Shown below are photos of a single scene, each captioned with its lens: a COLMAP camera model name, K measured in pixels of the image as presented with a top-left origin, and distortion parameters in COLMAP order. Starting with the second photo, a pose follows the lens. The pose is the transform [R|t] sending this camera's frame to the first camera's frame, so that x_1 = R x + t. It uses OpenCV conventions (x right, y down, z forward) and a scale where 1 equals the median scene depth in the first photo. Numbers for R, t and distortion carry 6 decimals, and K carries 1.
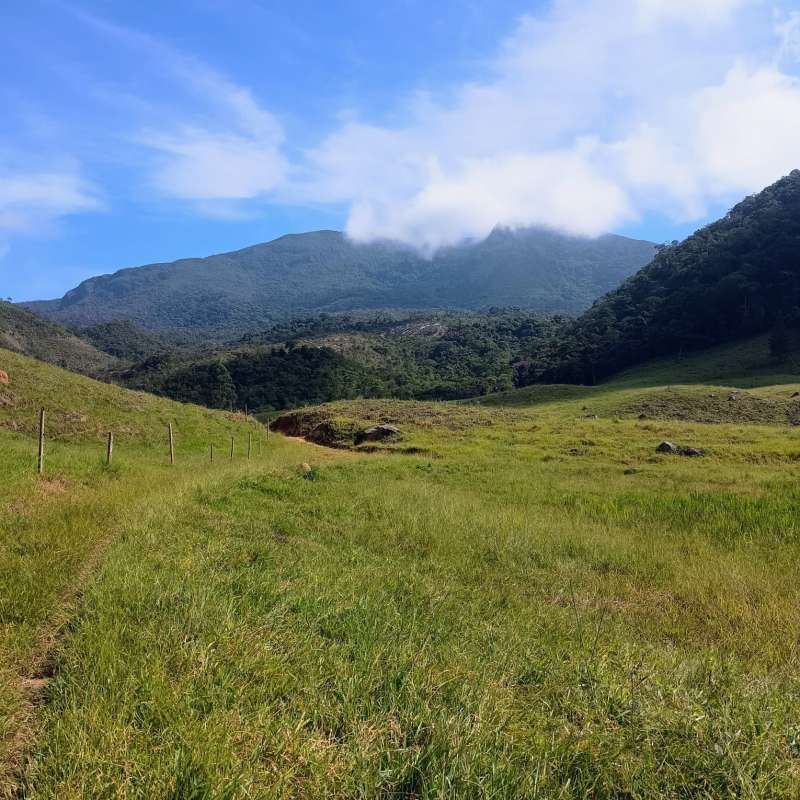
lens RADIAL K [[865.3, 0, 404.7], [0, 865.3, 398.6], [0, 0, 1]] dist [0.031039, -0.023537]
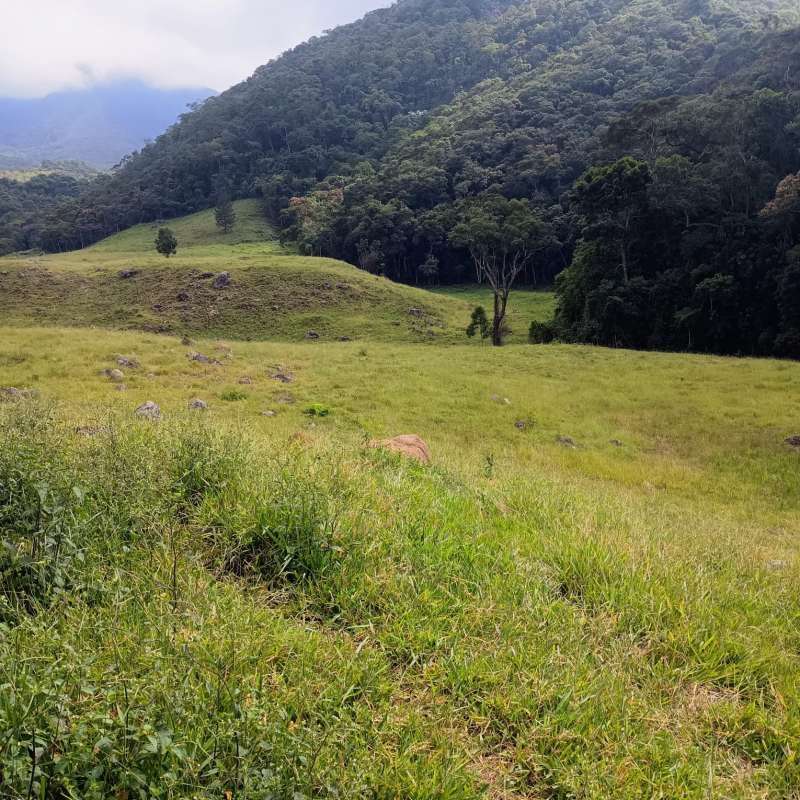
lens RADIAL K [[864.5, 0, 404.3], [0, 864.5, 419.6], [0, 0, 1]] dist [0.006750, 0.006668]
pose [[0.910016, -0.076383, 0.407477, 0.125229], [0.001178, 0.983353, 0.181703, -0.006140], [-0.414572, -0.164873, 0.894956, -0.039155]]
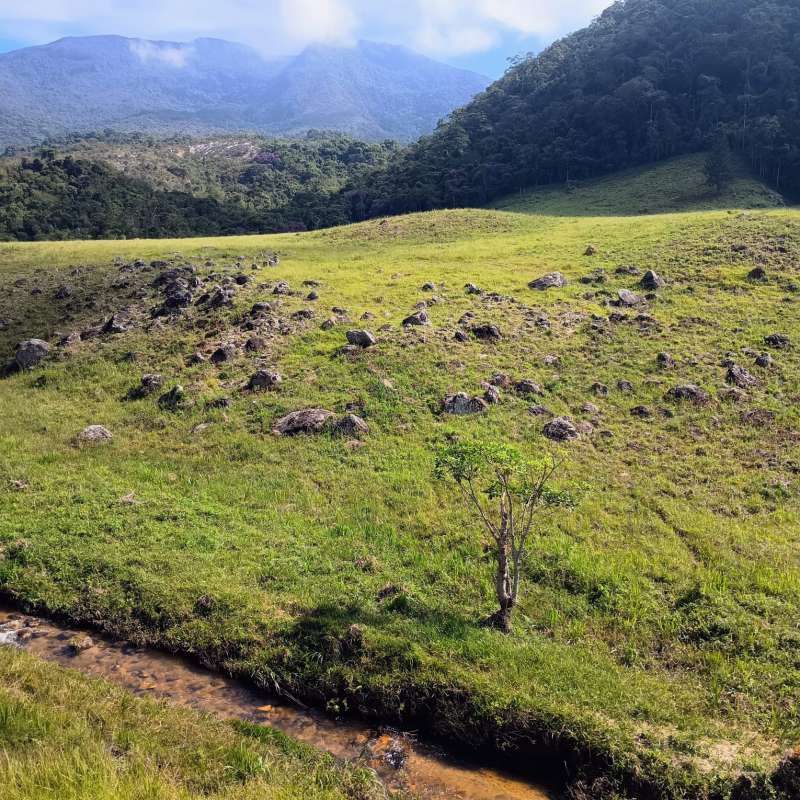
lens RADIAL K [[865.3, 0, 404.7], [0, 865.3, 398.6], [0, 0, 1]] dist [0.031039, -0.023537]
pose [[0.976338, -0.015950, 0.215662, 0.002068], [-0.023713, 0.983366, 0.180080, 0.002488], [-0.214947, -0.180933, 0.959719, 0.205958]]
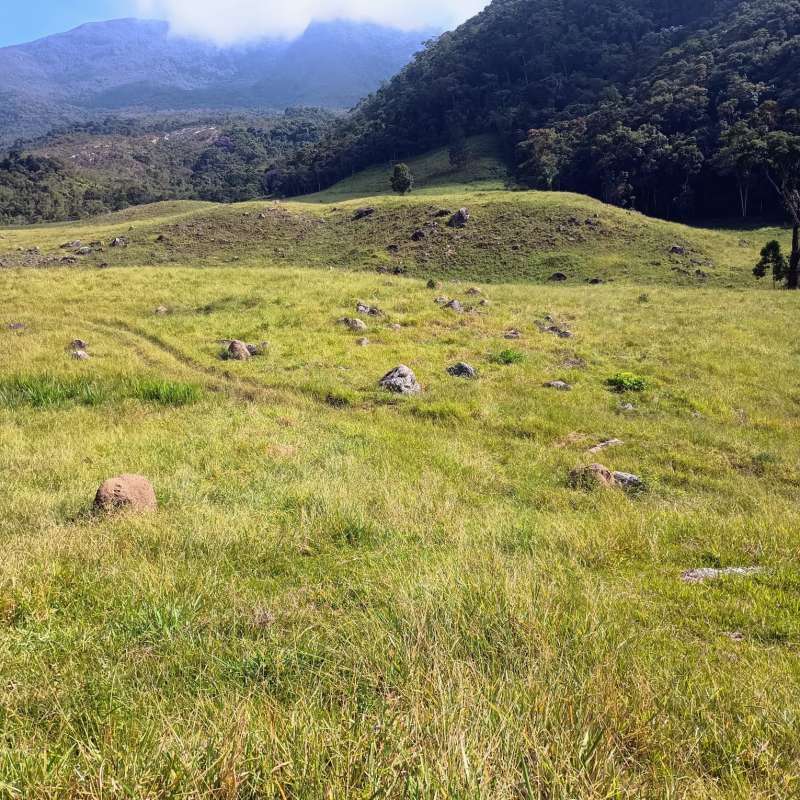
lens RADIAL K [[861.8, 0, 391.7], [0, 861.8, 400.7], [0, 0, 1]] dist [0.044905, -0.047430]
pose [[0.987163, -0.057628, 0.148959, 0.126990], [0.023303, 0.974626, 0.222624, -0.003993], [-0.158009, -0.216295, 0.963457, -0.013195]]
